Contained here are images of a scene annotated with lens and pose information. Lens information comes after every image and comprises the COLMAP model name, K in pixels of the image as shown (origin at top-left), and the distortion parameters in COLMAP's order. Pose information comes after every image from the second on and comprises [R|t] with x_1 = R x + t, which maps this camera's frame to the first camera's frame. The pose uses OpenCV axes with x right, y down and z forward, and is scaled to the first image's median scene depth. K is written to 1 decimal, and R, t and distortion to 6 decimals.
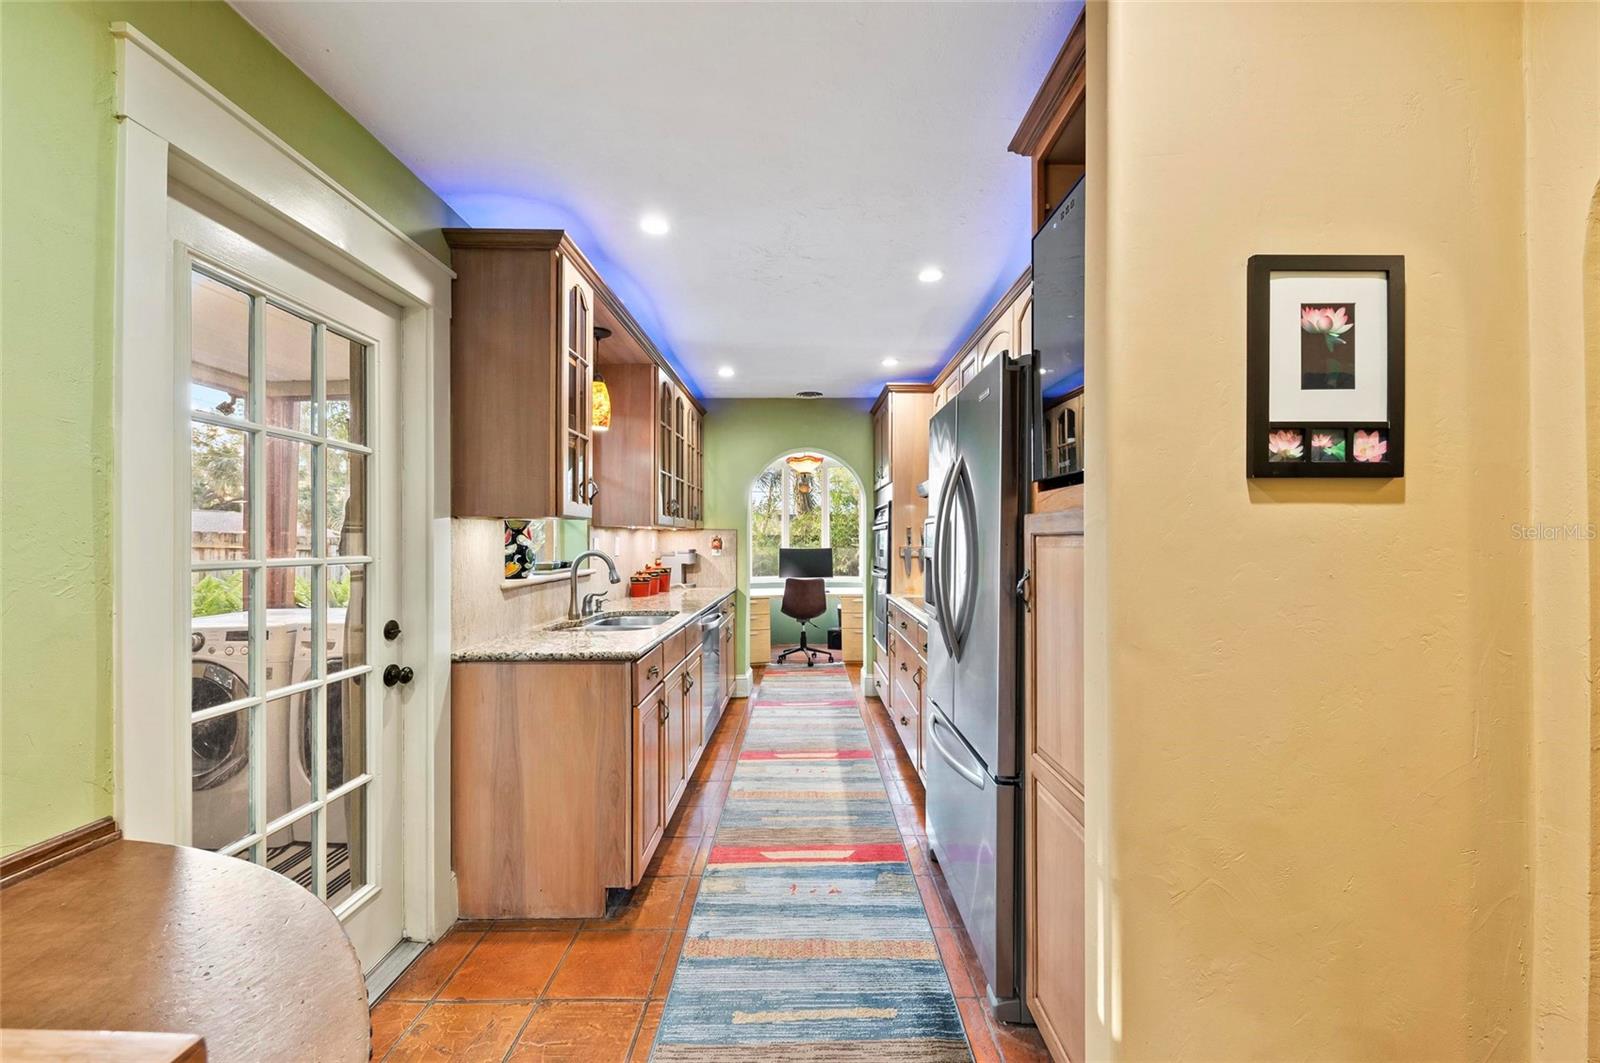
lens RADIAL K [[628.6, 0, 806.2], [0, 628.6, 536.2], [0, 0, 1]] dist [-0.002939, -0.000246]
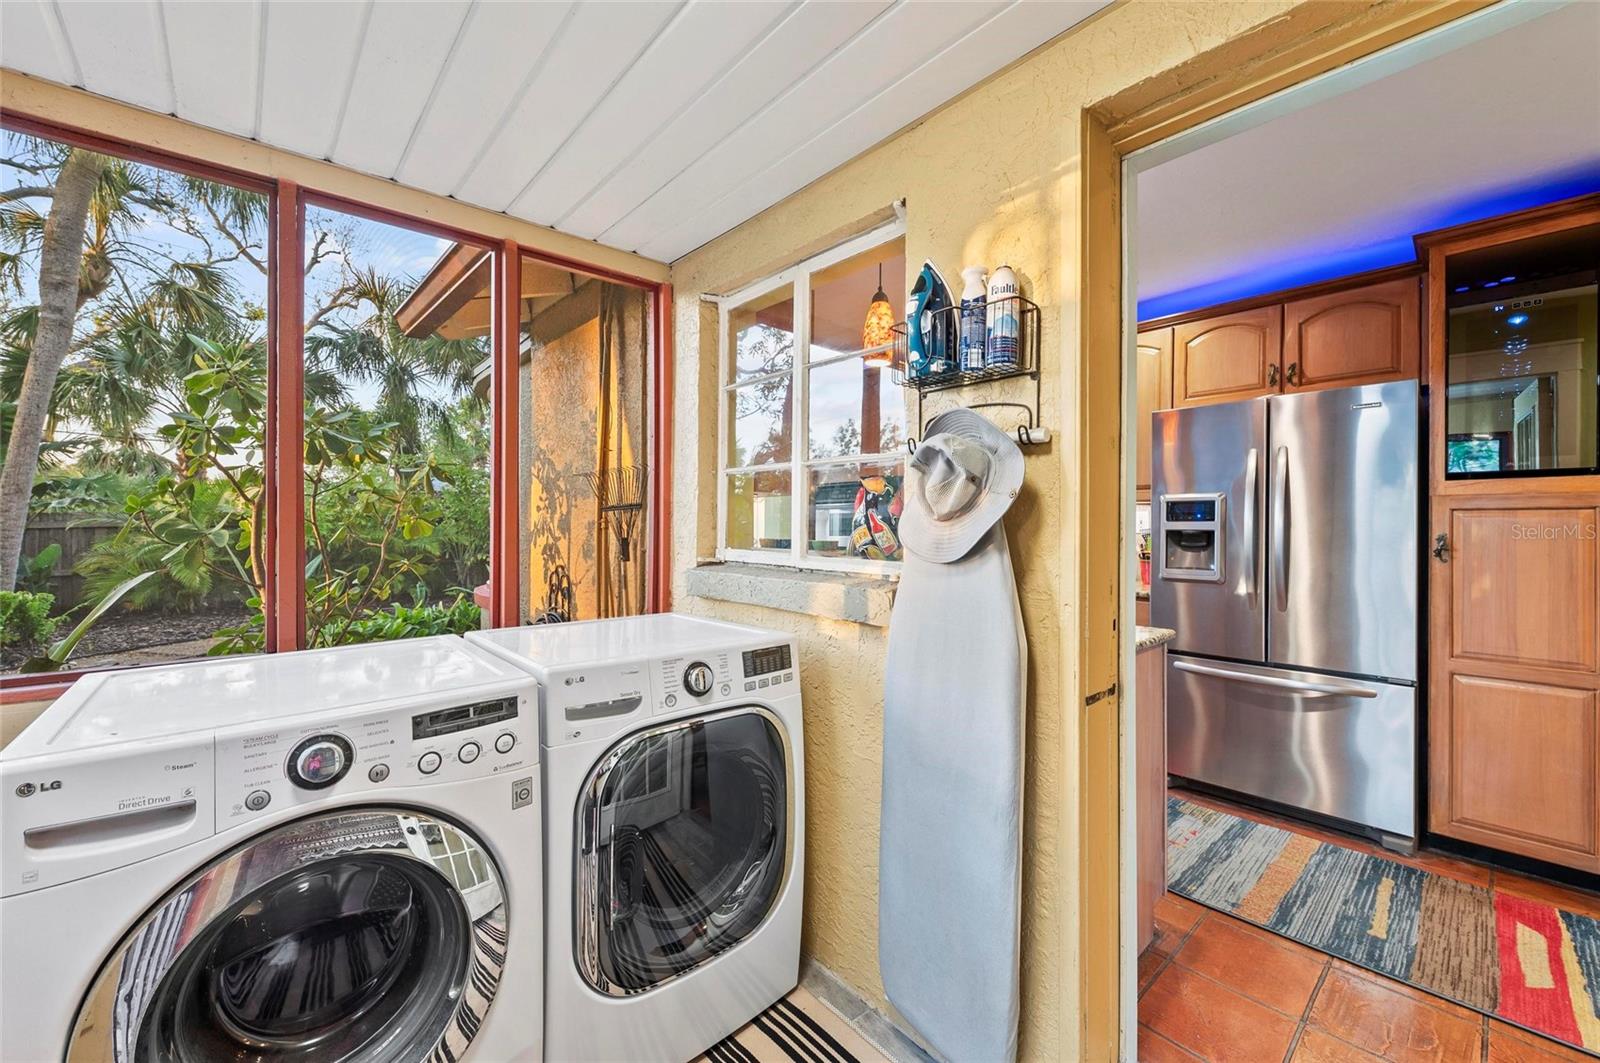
lens RADIAL K [[628.6, 0, 806.0], [0, 628.6, 532.6], [0, 0, 1]] dist [-0.002939, -0.000246]
pose [[0.734103, 0.007809, 0.678993, -1.418812], [-0.010342, 0.999946, -0.000320, 0.047293], [-0.678959, -0.006787, 0.734144, 0.759755]]
